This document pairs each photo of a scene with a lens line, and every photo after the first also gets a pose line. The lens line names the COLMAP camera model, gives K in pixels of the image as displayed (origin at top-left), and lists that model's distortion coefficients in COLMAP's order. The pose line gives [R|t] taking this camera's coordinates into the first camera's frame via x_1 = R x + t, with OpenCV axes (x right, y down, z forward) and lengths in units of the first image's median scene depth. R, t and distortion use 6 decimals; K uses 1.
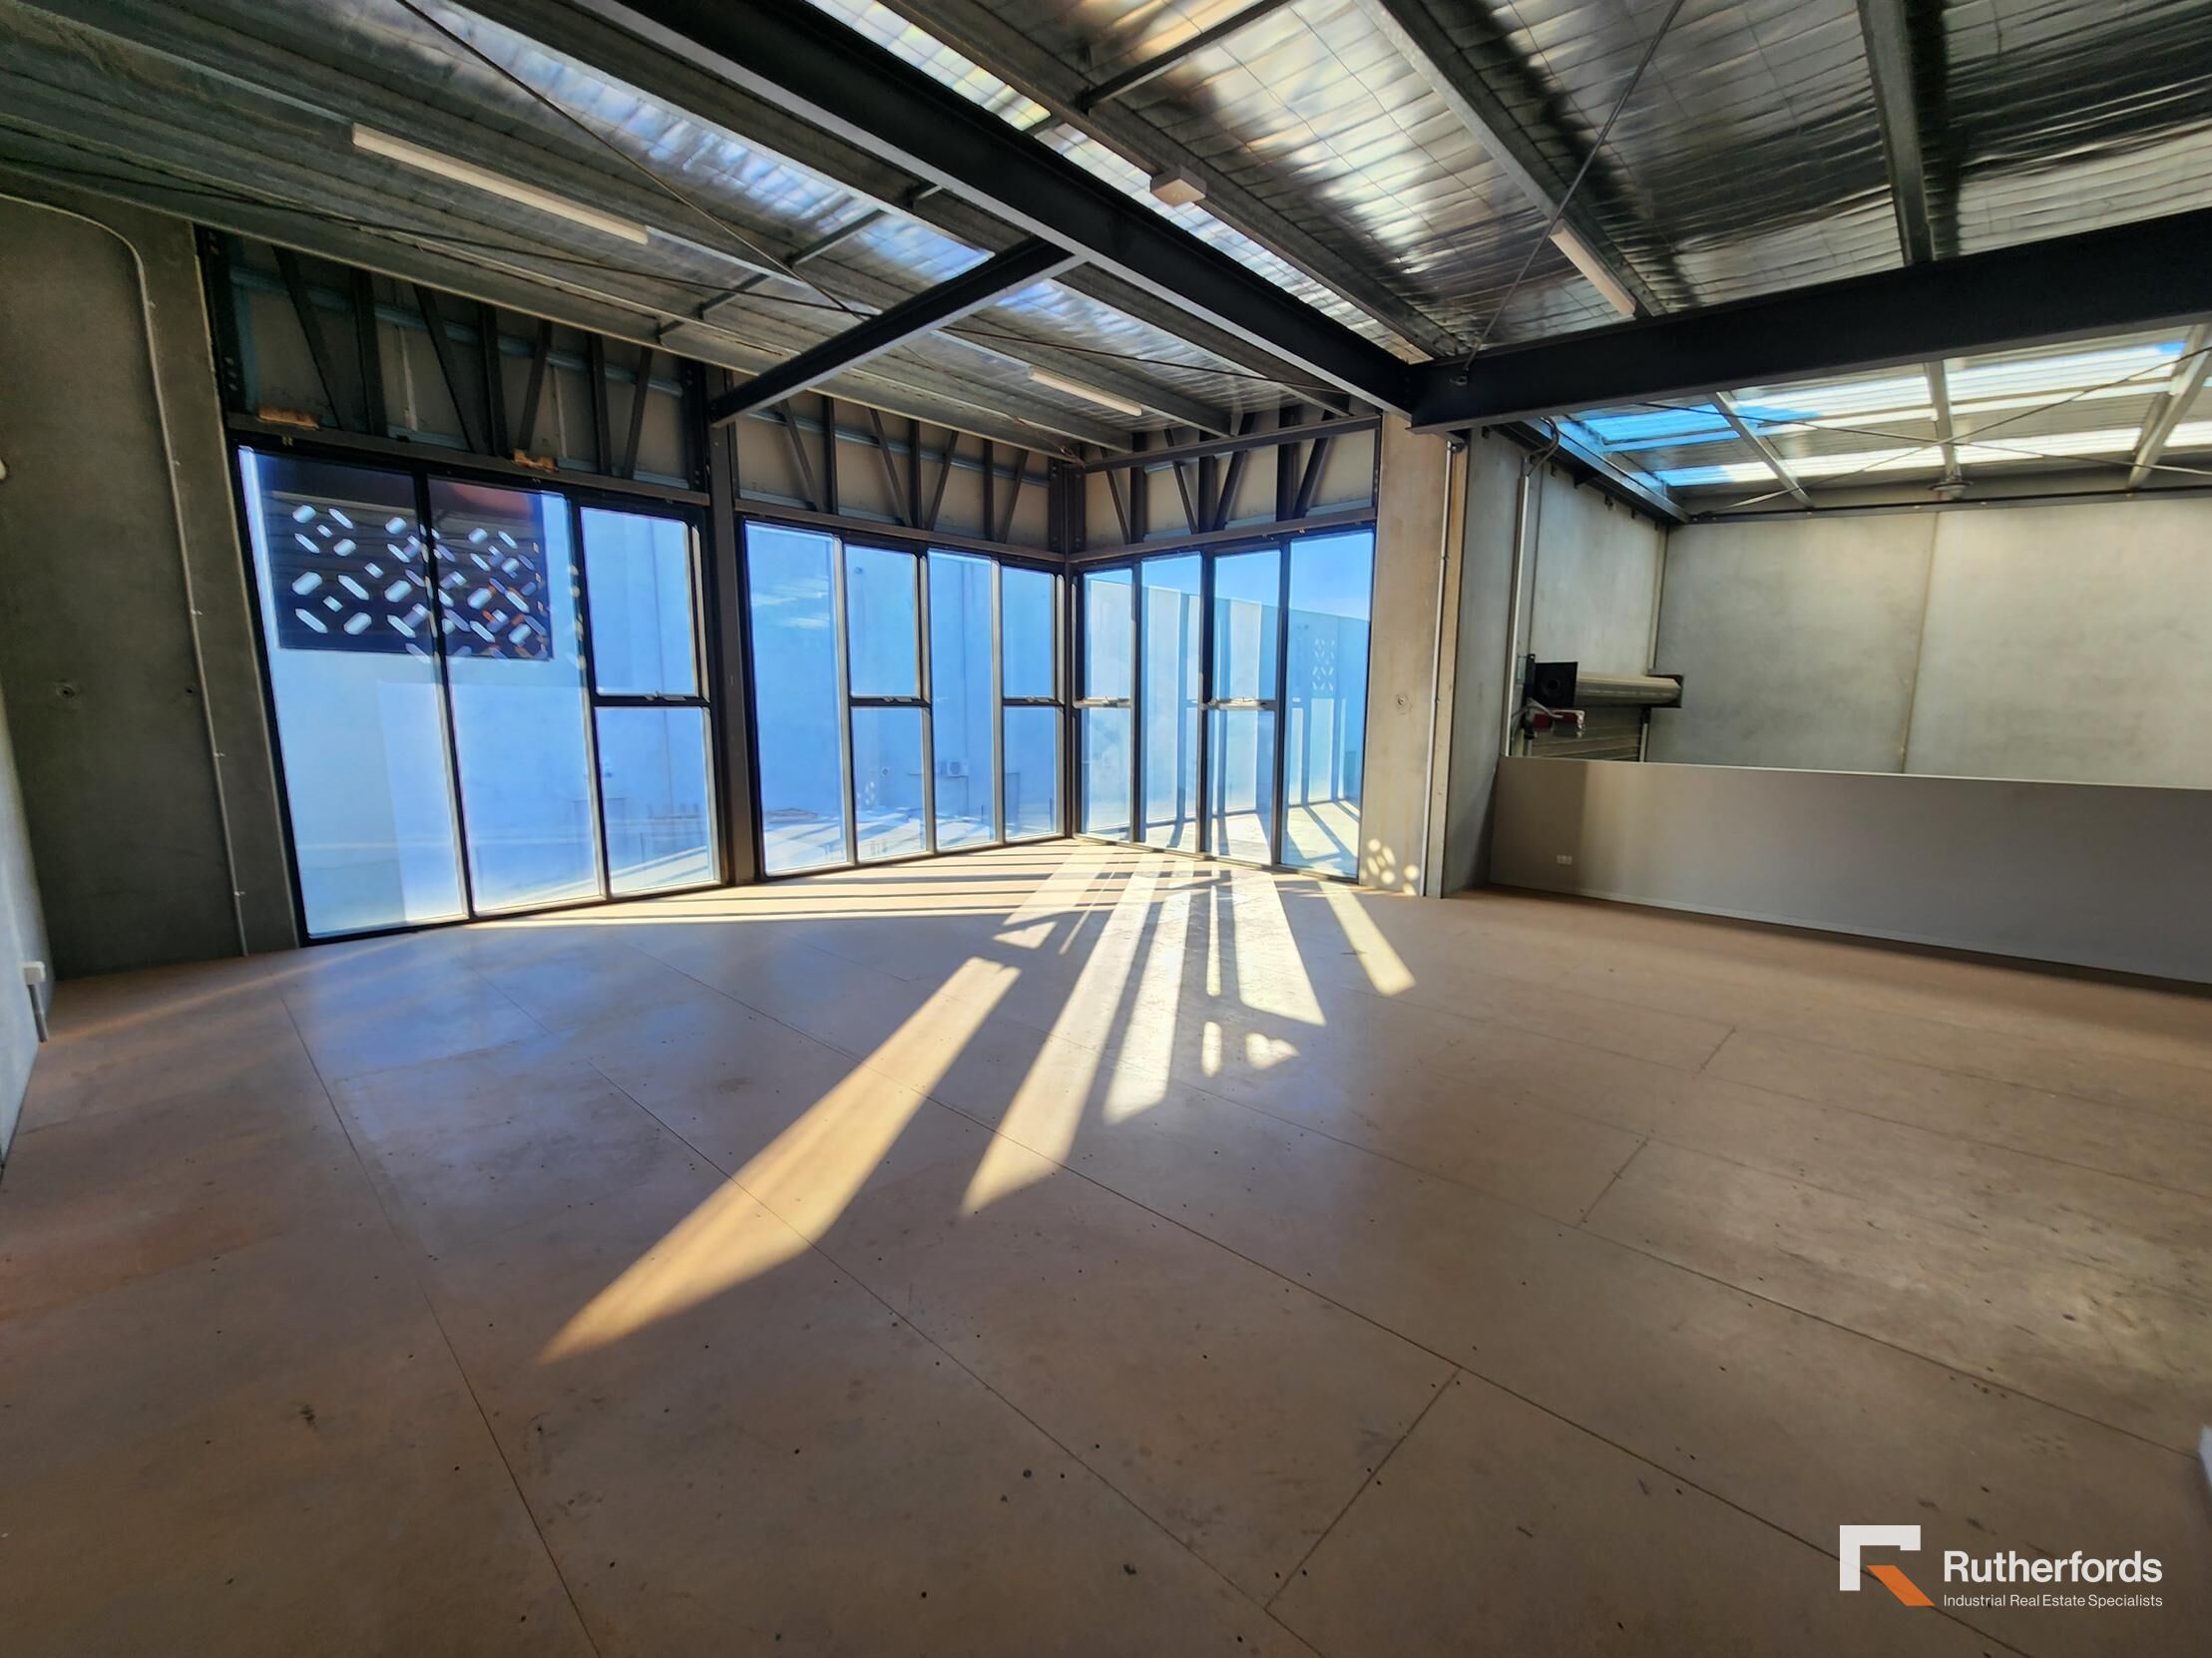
lens RADIAL K [[905.3, 0, 1108.2], [0, 905.3, 834.7], [0, 0, 1]] dist [-0.003013, 0.001488]
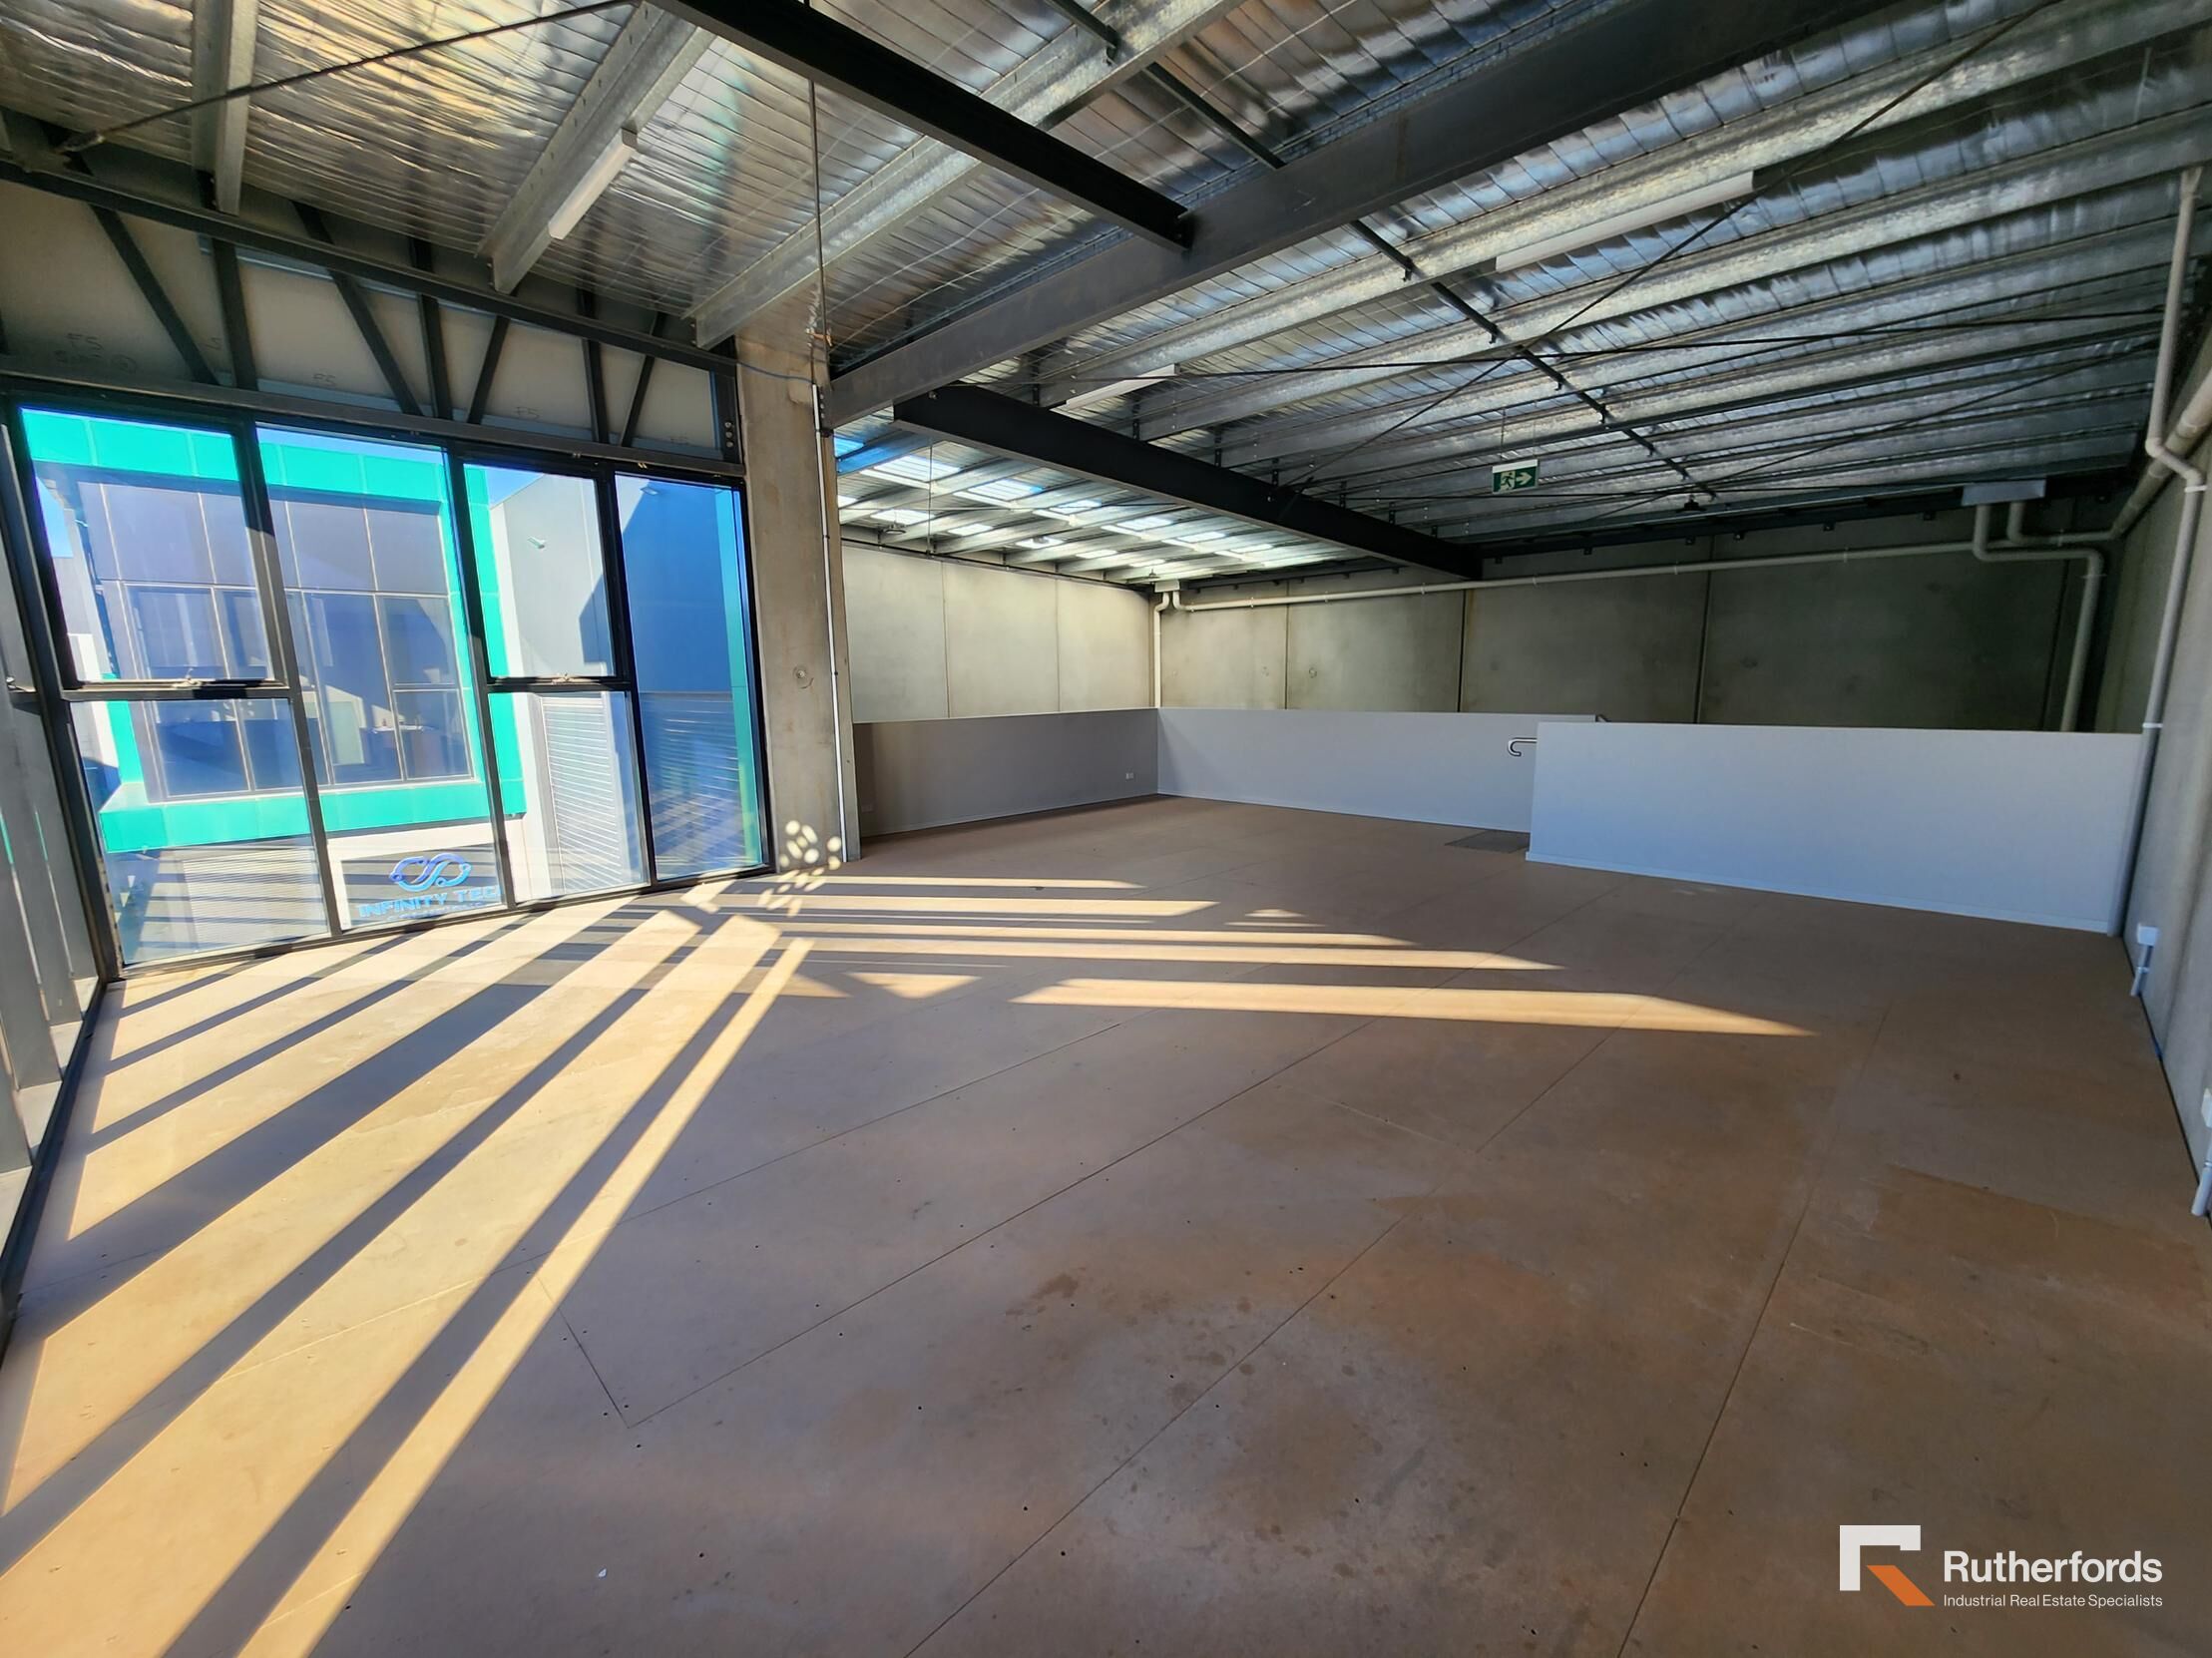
lens RADIAL K [[905.3, 0, 1109.5], [0, 905.3, 839.4], [0, 0, 1]] dist [-0.003013, 0.001488]
pose [[0.025718, -0.182077, 0.982948, -0.676218], [0.164346, 0.970665, 0.175501, -0.094076], [-0.986067, 0.157030, 0.054887, 0.650892]]
